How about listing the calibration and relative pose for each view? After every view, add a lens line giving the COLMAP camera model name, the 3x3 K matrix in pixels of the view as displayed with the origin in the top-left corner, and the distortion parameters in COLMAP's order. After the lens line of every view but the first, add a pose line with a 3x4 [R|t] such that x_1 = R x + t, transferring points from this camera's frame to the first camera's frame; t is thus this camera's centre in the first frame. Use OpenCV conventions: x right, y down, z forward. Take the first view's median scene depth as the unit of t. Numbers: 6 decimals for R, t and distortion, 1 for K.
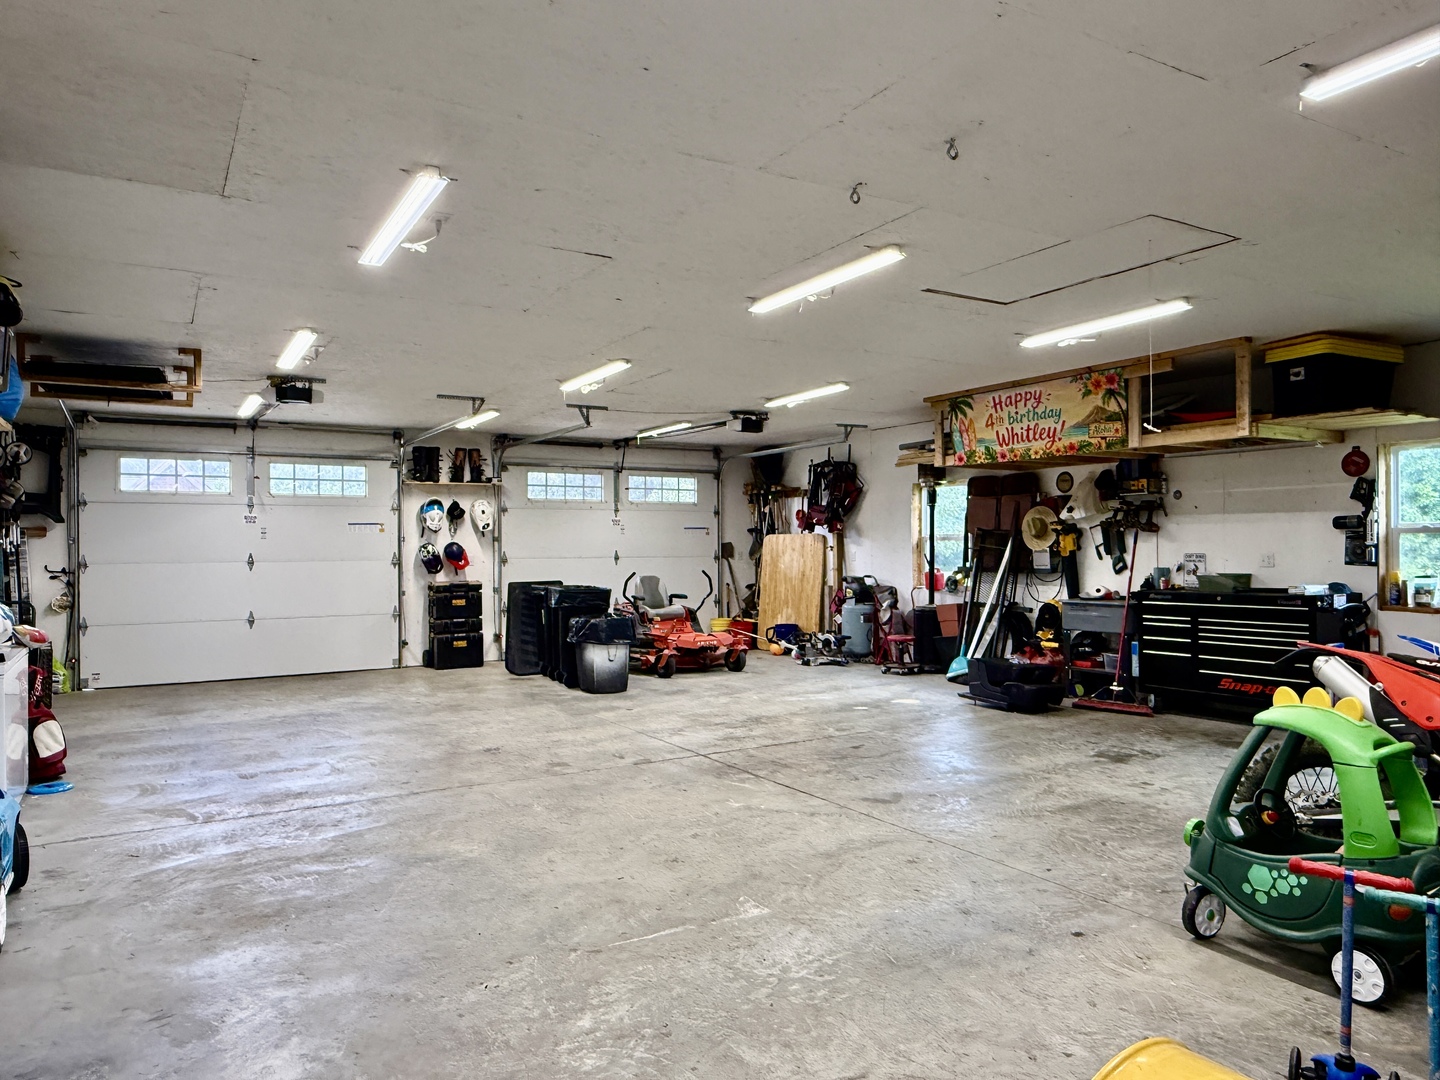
lens RADIAL K [[973.3, 0, 715.0], [0, 973.3, 544.2], [0, 0, 1]] dist [0.003398, -0.000353]
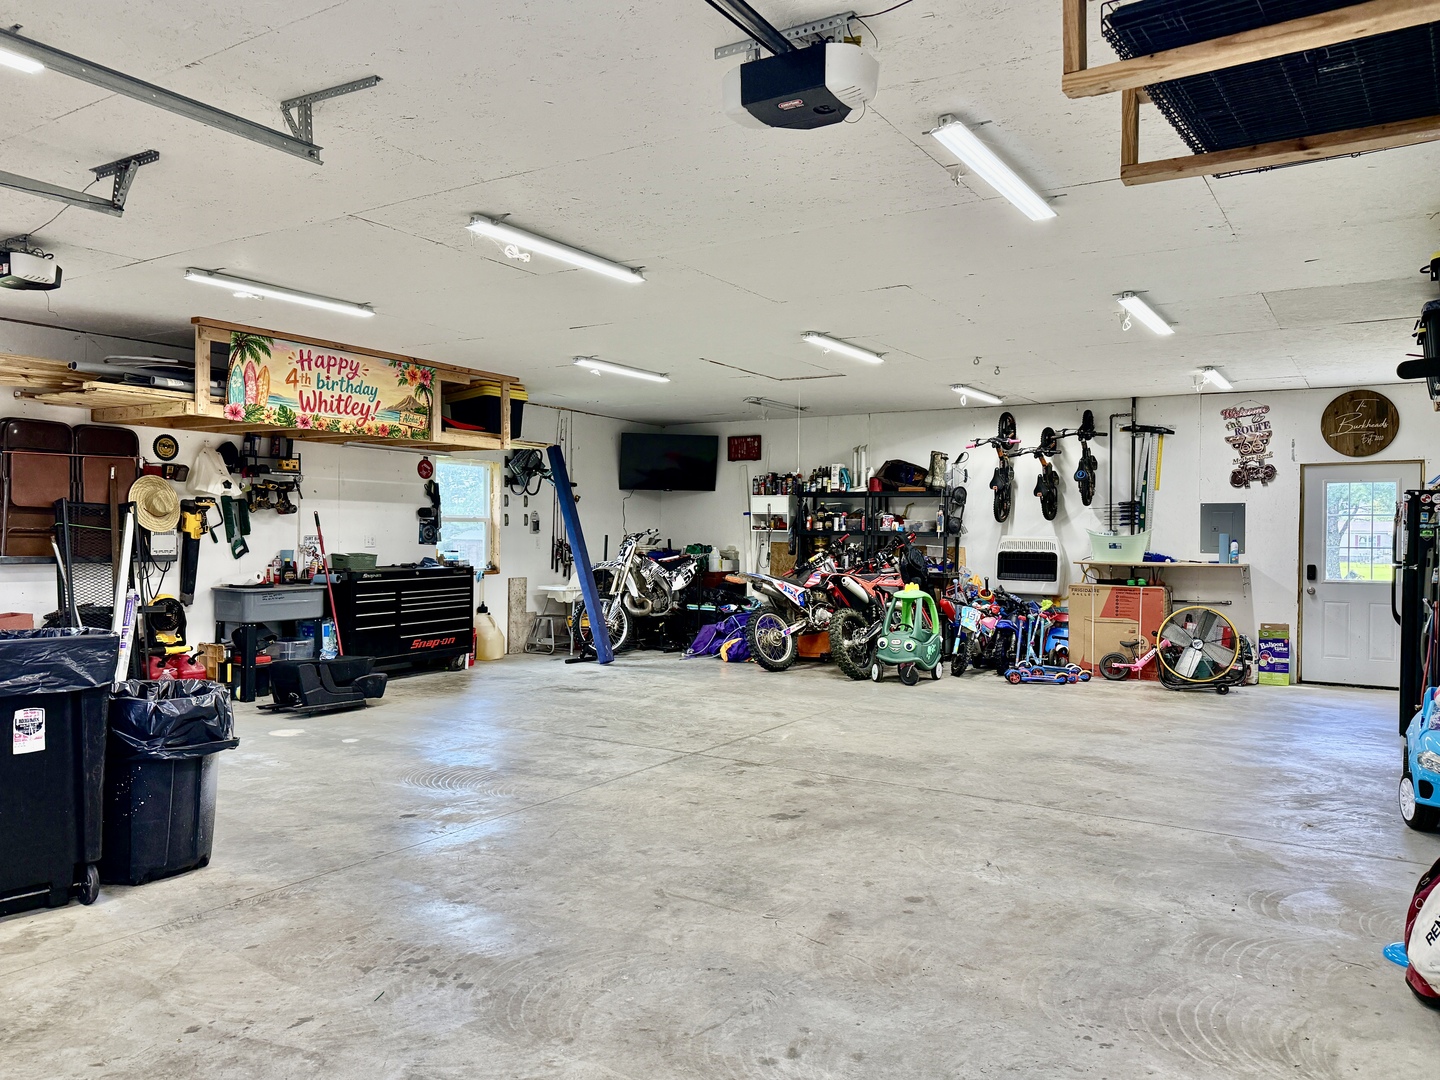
lens RADIAL K [[1042.0, 0, 715.6], [0, 1042.0, 542.5], [0, 0, 1]] dist [0.013791, -0.002802]
pose [[-0.452952, -0.005518, 0.891518, -0.719607], [-0.007839, 0.999967, 0.002207, 0.011133], [-0.891500, -0.005989, -0.452980, 1.143227]]
